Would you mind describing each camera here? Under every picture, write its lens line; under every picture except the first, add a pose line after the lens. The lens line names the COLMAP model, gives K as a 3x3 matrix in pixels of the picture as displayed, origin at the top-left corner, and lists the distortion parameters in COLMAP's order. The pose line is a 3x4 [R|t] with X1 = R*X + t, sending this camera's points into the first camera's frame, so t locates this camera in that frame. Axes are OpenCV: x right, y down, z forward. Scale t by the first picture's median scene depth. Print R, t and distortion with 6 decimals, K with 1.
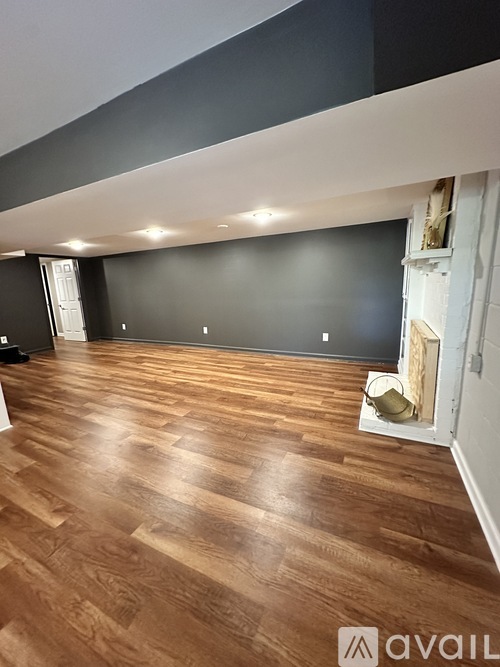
lens RADIAL K [[266.6, 0, 250.4], [0, 266.6, 332.5], [0, 0, 1]] dist [-0.001660, 0.000509]
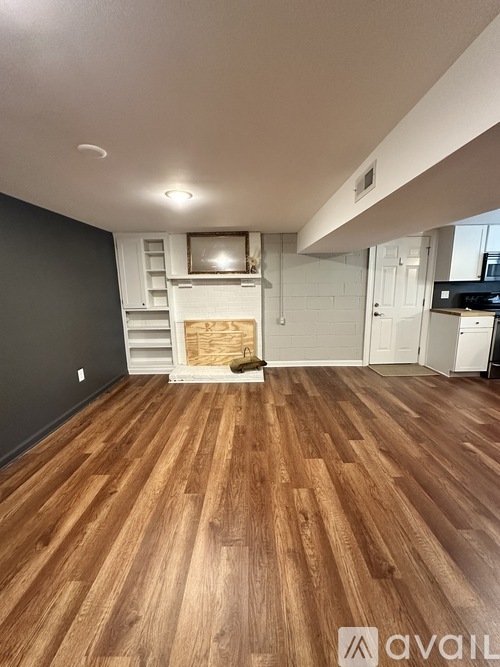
lens RADIAL K [[266.6, 0, 250.4], [0, 266.6, 332.5], [0, 0, 1]] dist [-0.001660, 0.000509]
pose [[-0.436422, -0.114405, 0.892439, -0.740984], [0.200184, 0.954675, 0.220278, -0.222216], [-0.877190, 0.274786, -0.393739, 1.268318]]
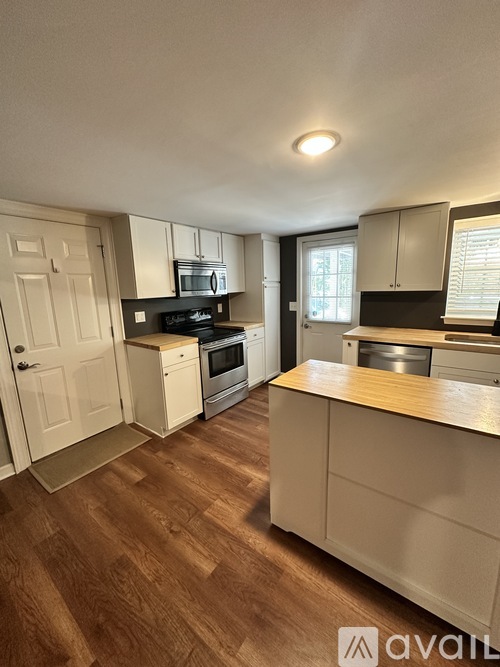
lens RADIAL K [[266.6, 0, 250.4], [0, 266.6, 332.5], [0, 0, 1]] dist [-0.001660, 0.000509]
pose [[-0.979669, 0.034317, 0.197662, -0.505189], [0.101351, 0.934947, 0.340004, -0.137400], [-0.173136, 0.353124, -0.919417, 0.621193]]
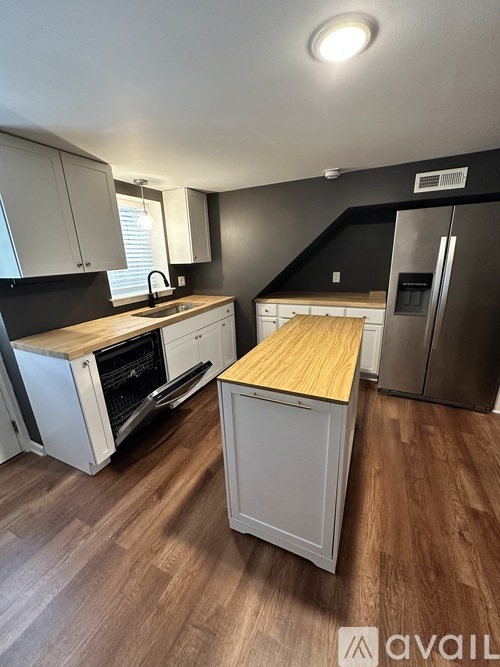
lens RADIAL K [[266.6, 0, 250.4], [0, 266.6, 332.5], [0, 0, 1]] dist [-0.001660, 0.000509]
pose [[0.012616, 0.325697, -0.945390, -0.159690], [-0.146016, 0.935930, 0.320490, -0.043367], [0.989202, 0.133999, 0.059364, 0.046332]]
